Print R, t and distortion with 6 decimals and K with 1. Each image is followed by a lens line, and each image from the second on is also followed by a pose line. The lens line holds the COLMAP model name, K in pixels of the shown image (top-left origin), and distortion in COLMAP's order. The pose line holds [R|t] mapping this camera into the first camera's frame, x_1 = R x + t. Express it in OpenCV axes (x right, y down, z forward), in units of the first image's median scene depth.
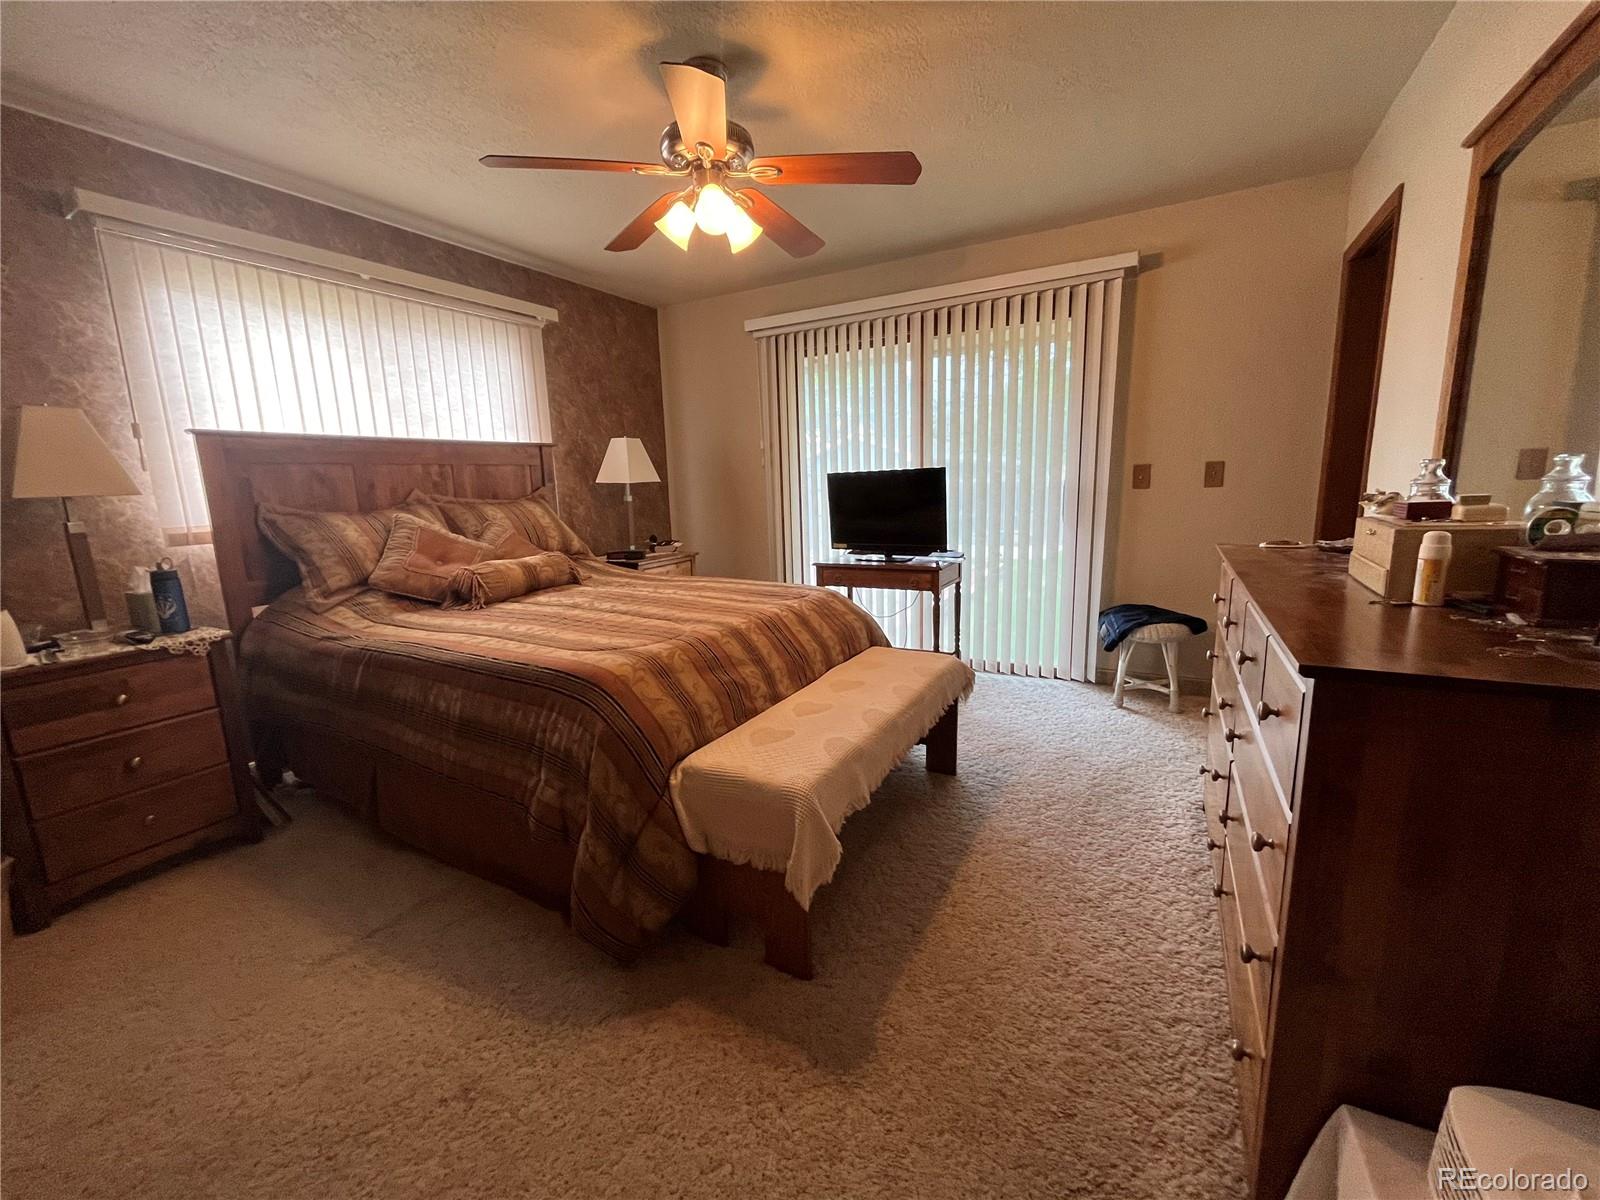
lens RADIAL K [[652.7, 0, 793.4], [0, 652.7, 602.2], [0, 0, 1]] dist [-0.001425, 0.000080]
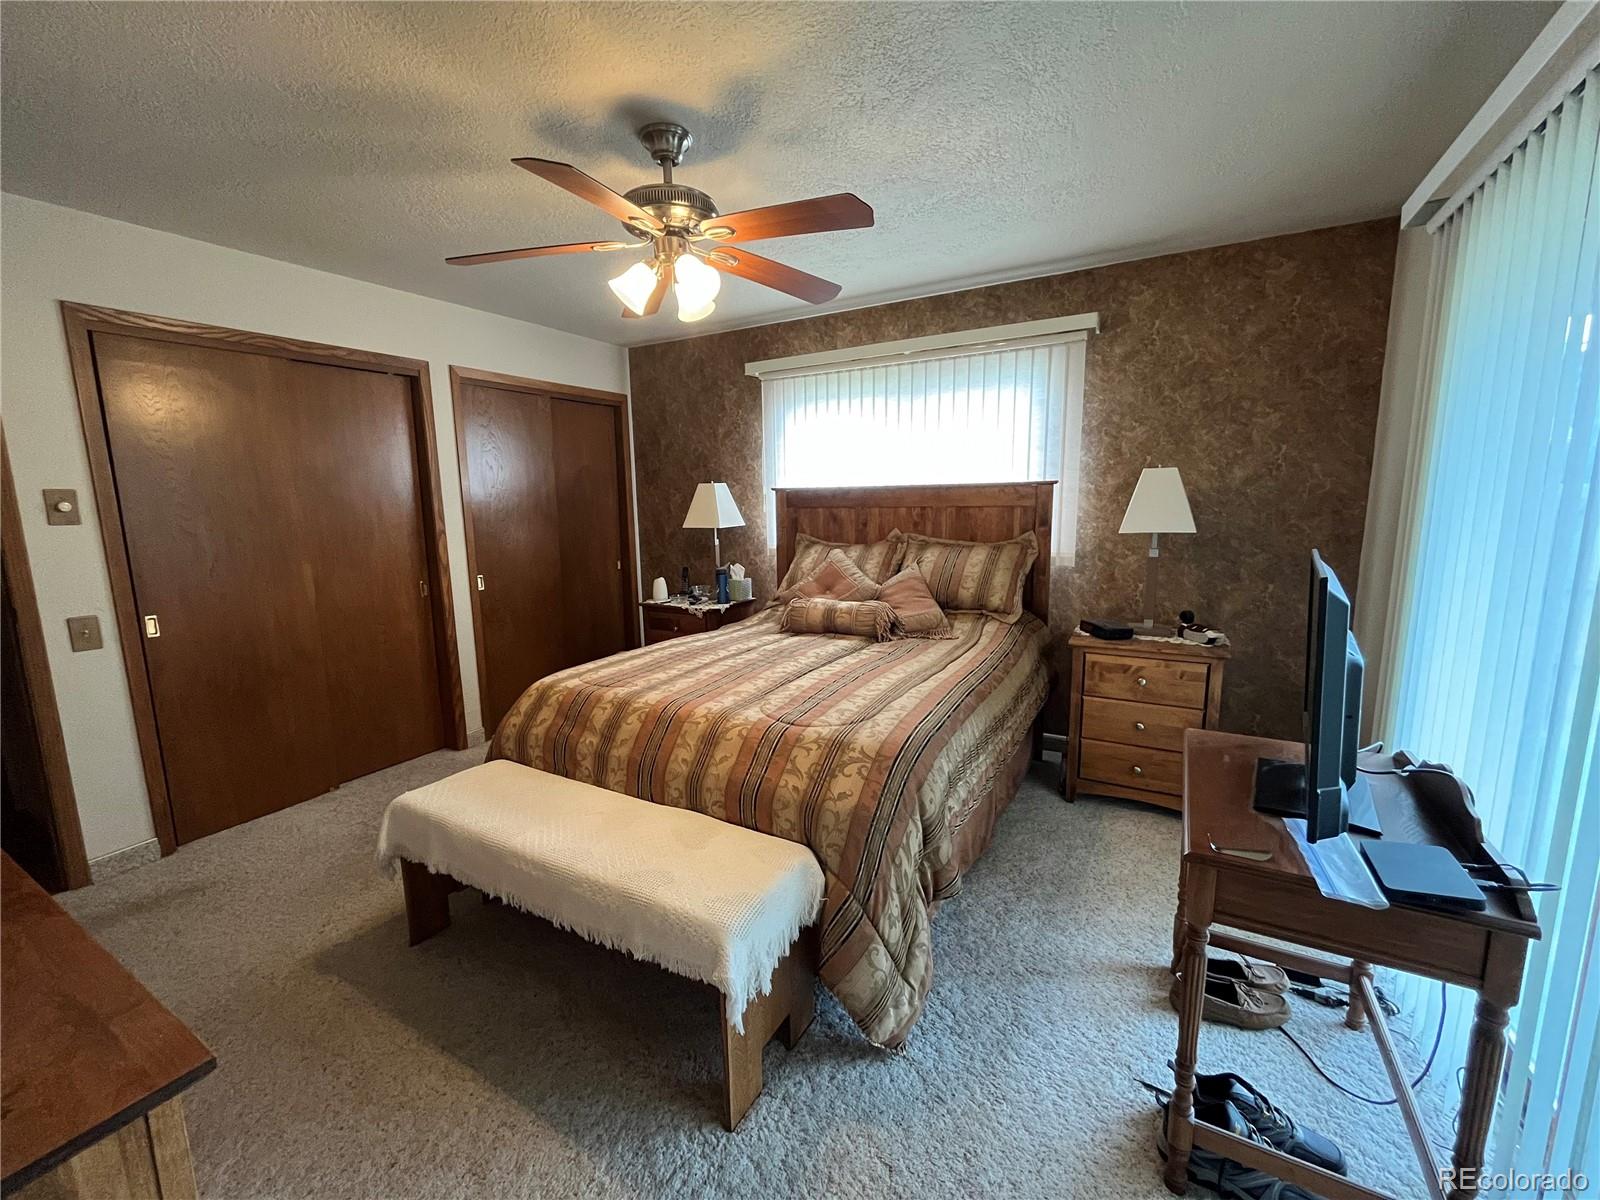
lens RADIAL K [[652.7, 0, 793.4], [0, 652.7, 602.2], [0, 0, 1]] dist [-0.001425, 0.000080]
pose [[-0.012439, 0.188192, -0.982053, 0.626380], [-0.166072, 0.968100, 0.187622, -0.246313], [0.986035, 0.165425, 0.019211, 0.863021]]
